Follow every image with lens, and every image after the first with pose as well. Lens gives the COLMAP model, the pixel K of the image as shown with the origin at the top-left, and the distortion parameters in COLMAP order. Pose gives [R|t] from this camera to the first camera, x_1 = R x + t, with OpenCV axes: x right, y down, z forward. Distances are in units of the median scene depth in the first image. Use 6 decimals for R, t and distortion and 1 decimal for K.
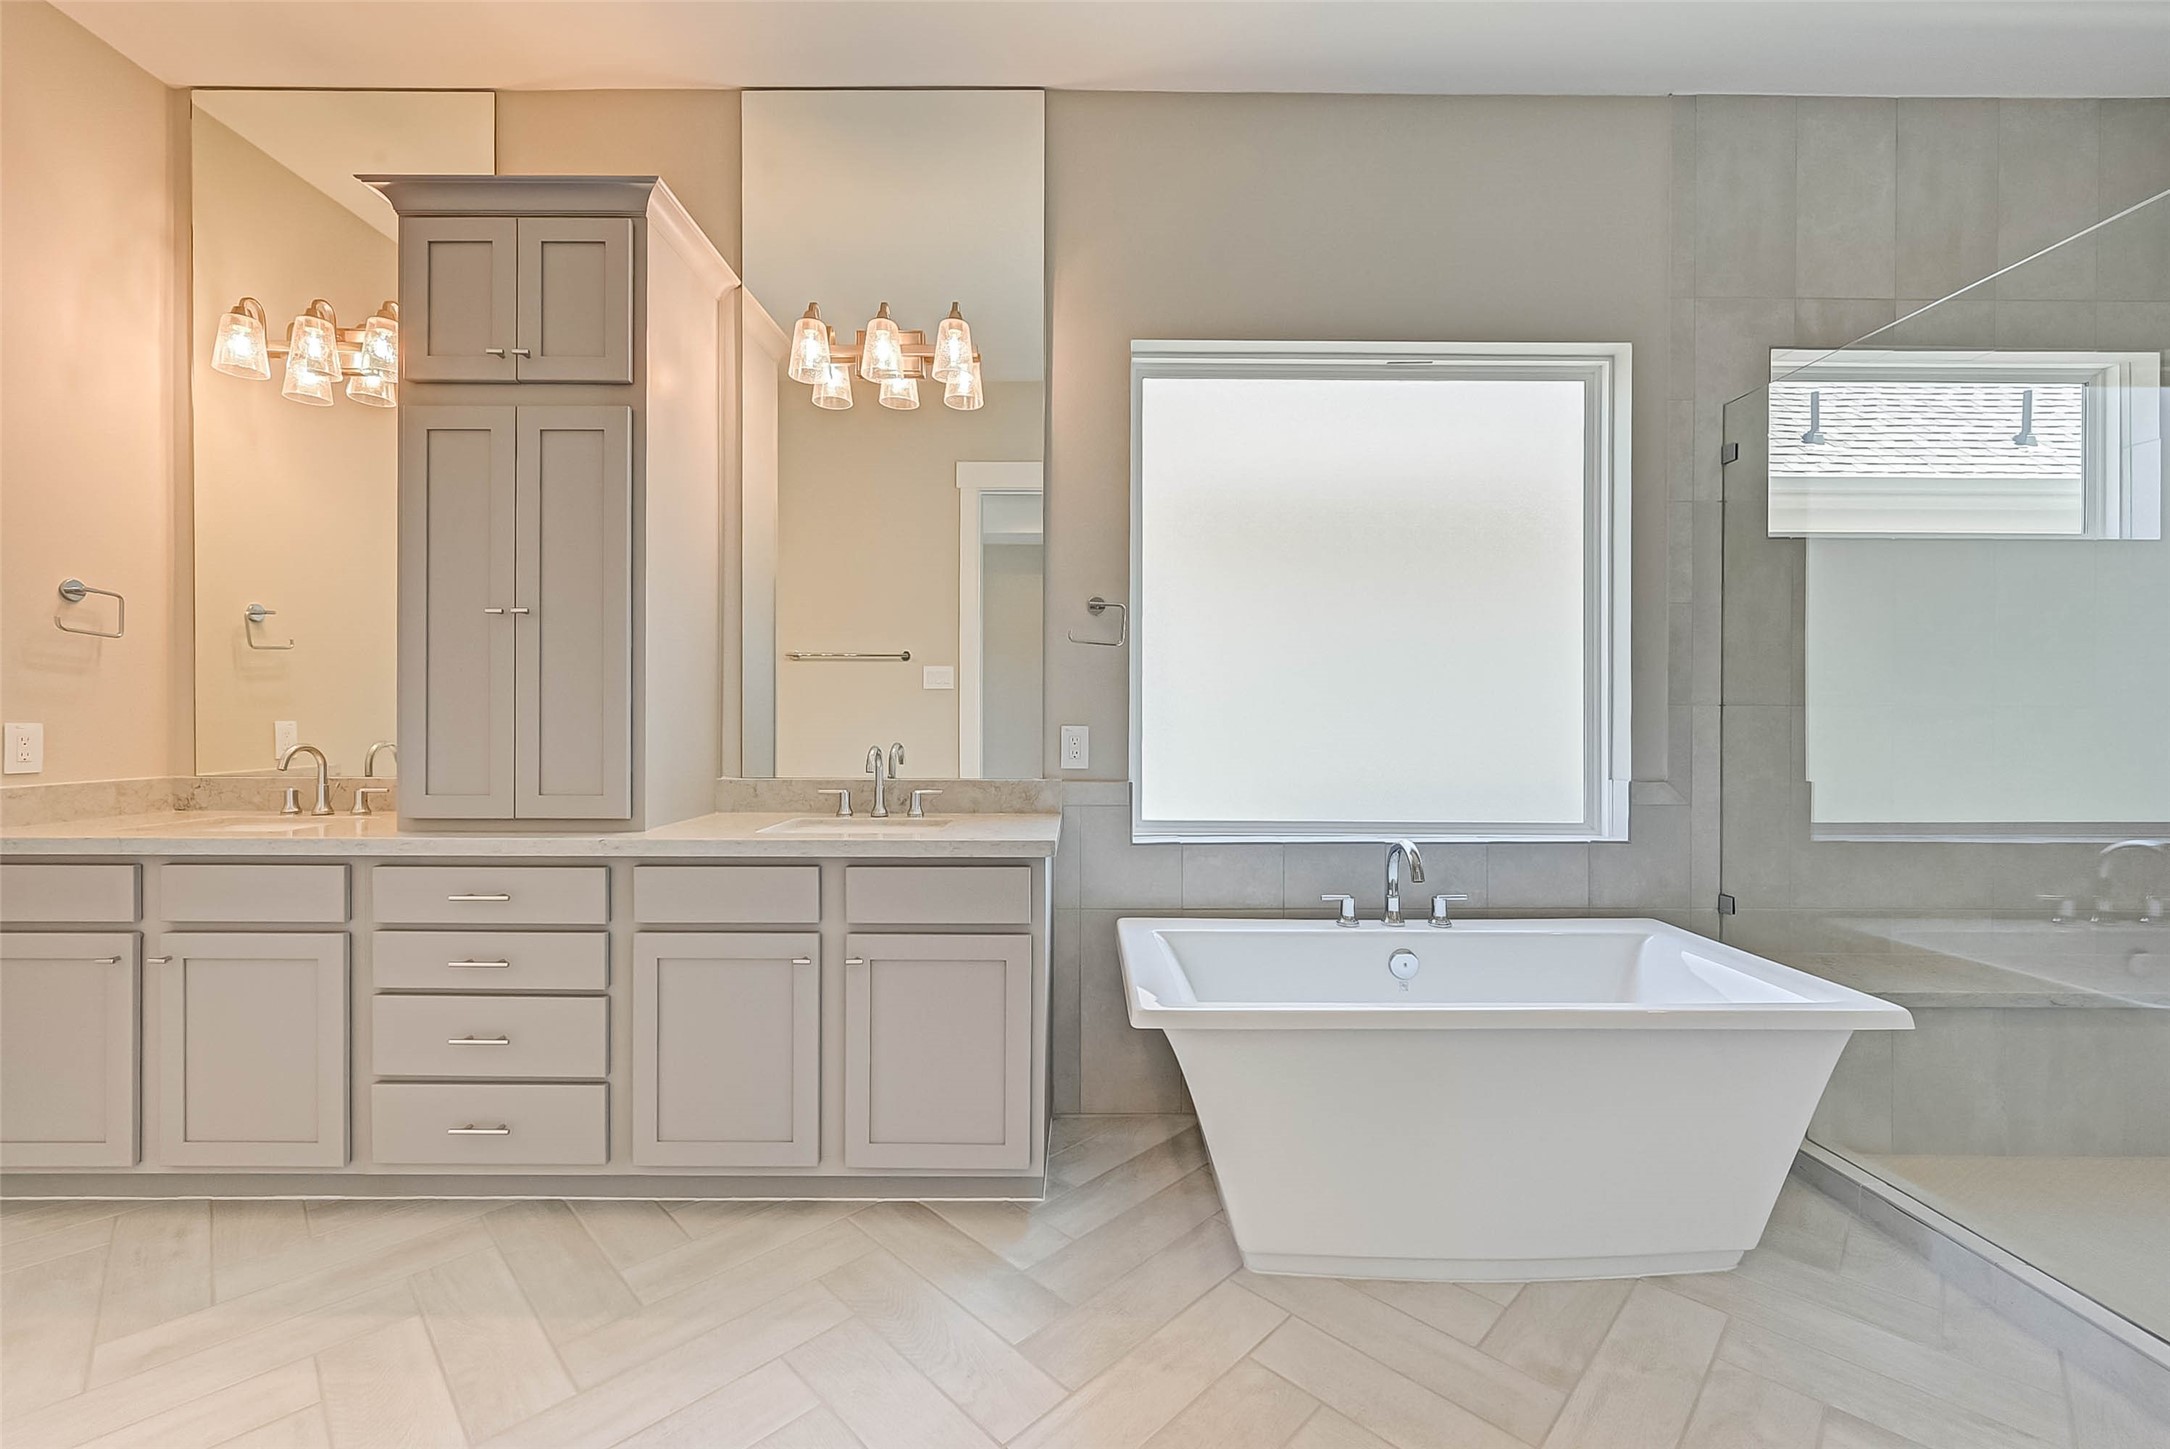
lens RADIAL K [[877.5, 0, 1085.0], [0, 877.5, 724.5], [0, 0, 1]] dist [-0.001801, -0.000059]
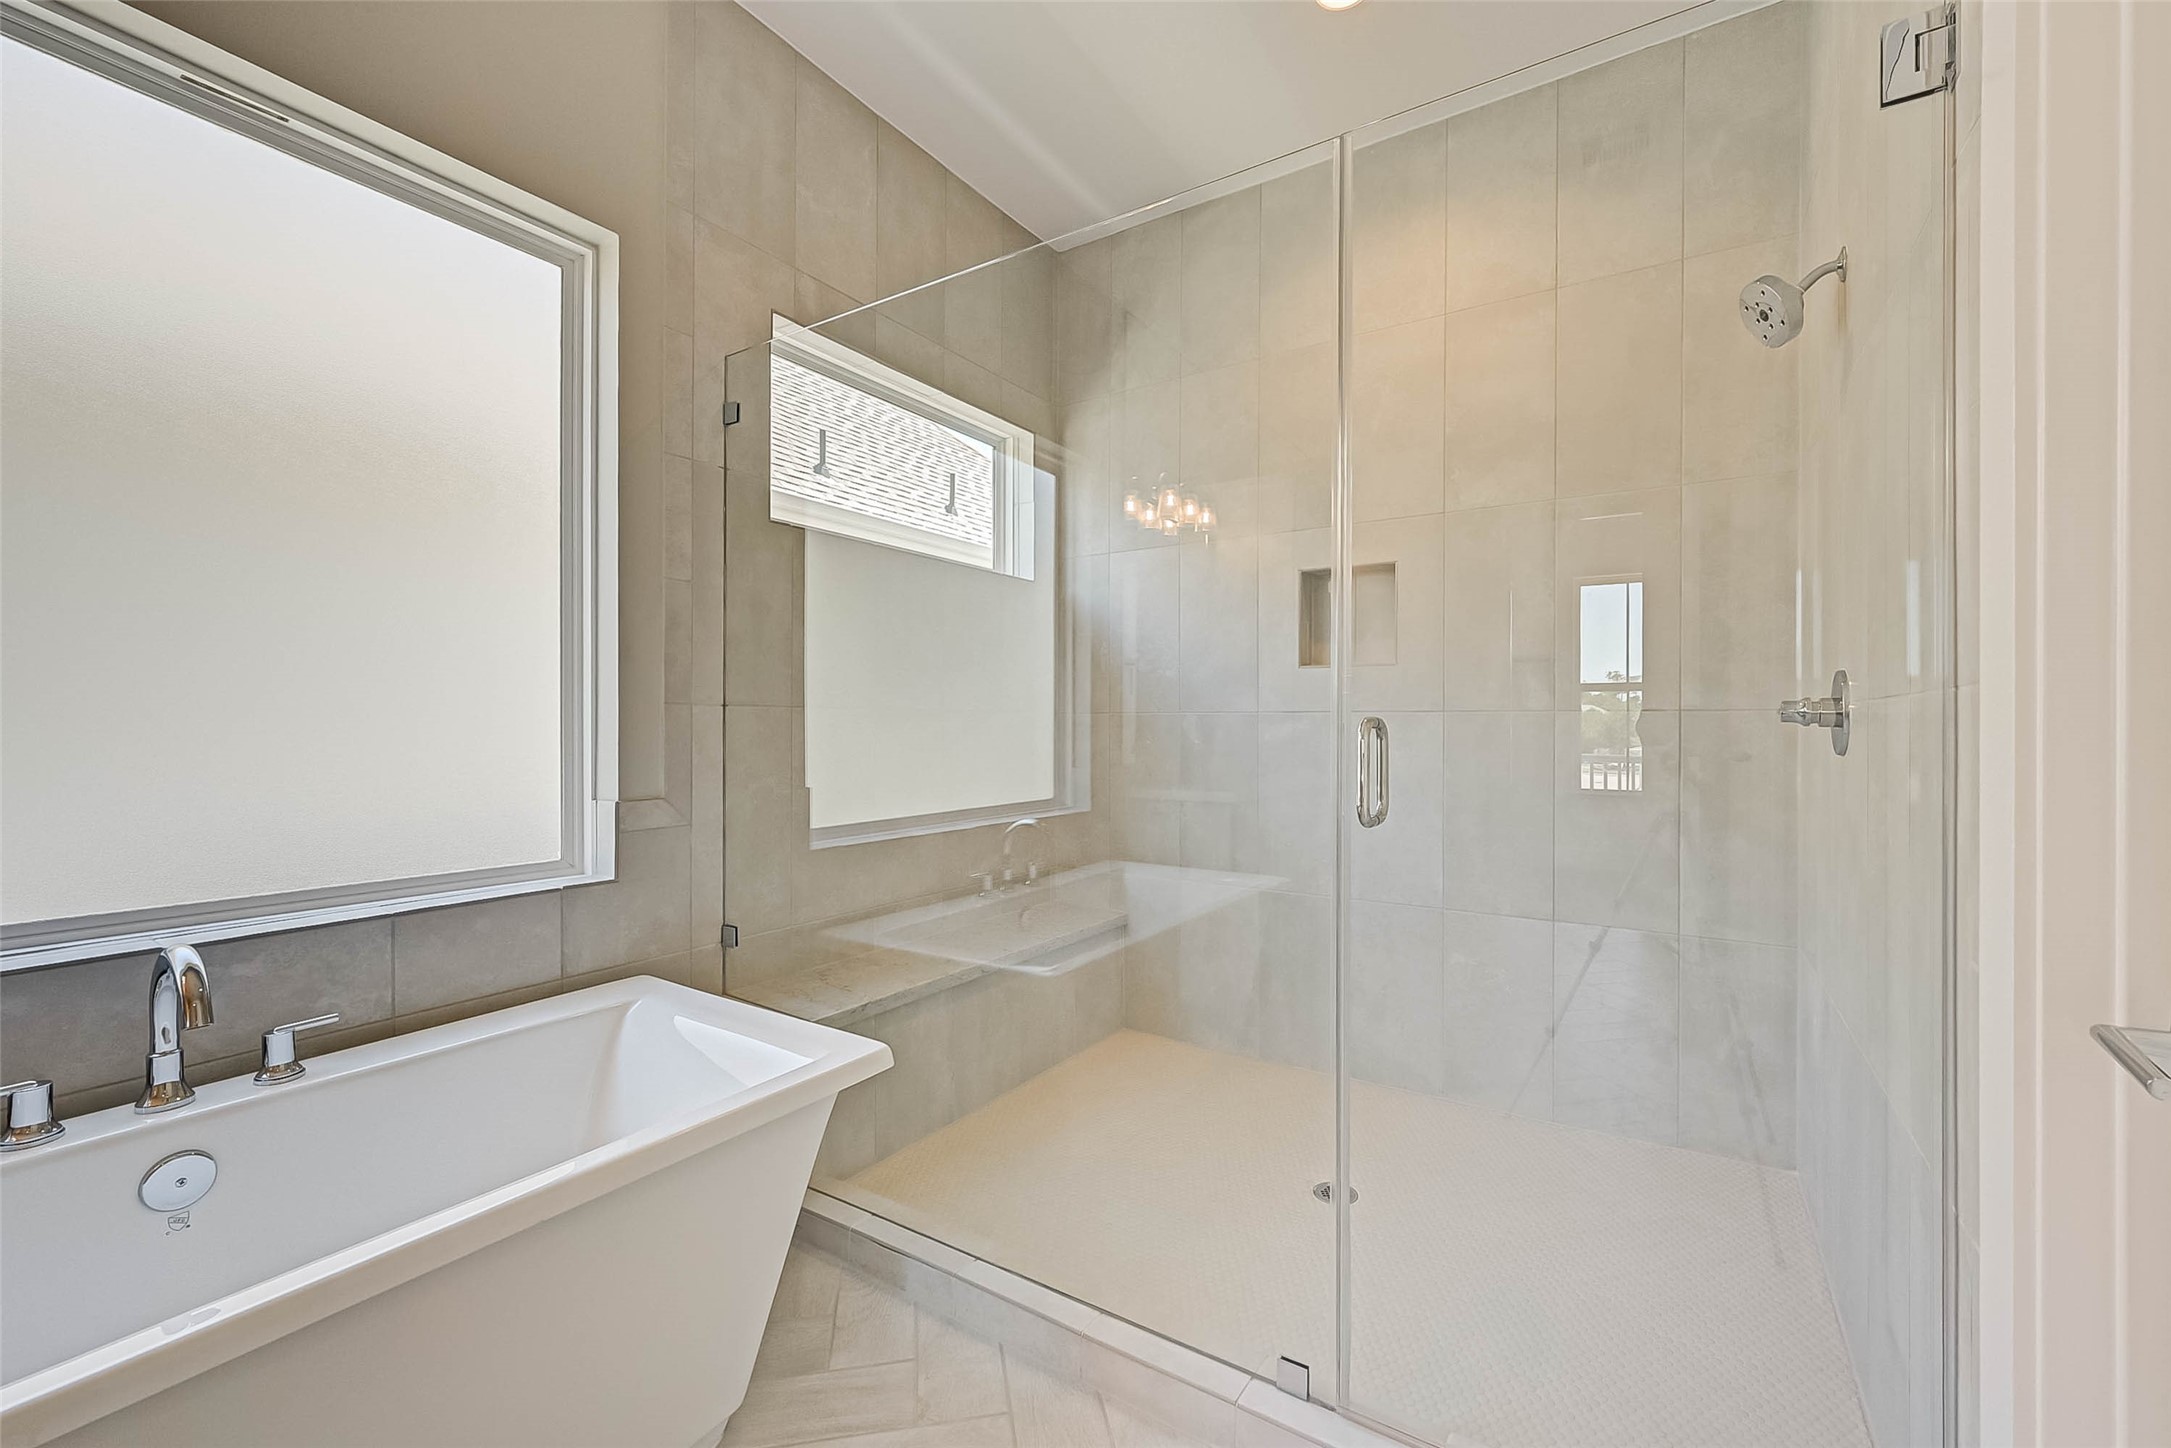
lens RADIAL K [[877.9, 0, 1085.5], [0, 877.9, 724.0], [0, 0, 1]] dist [-0.001801, -0.000059]
pose [[0.557743, -0.000529, 0.830014, 0.210278], [0.001913, 0.999998, -0.000648, -0.002086], [-0.830012, 0.001949, 0.557743, 0.226514]]
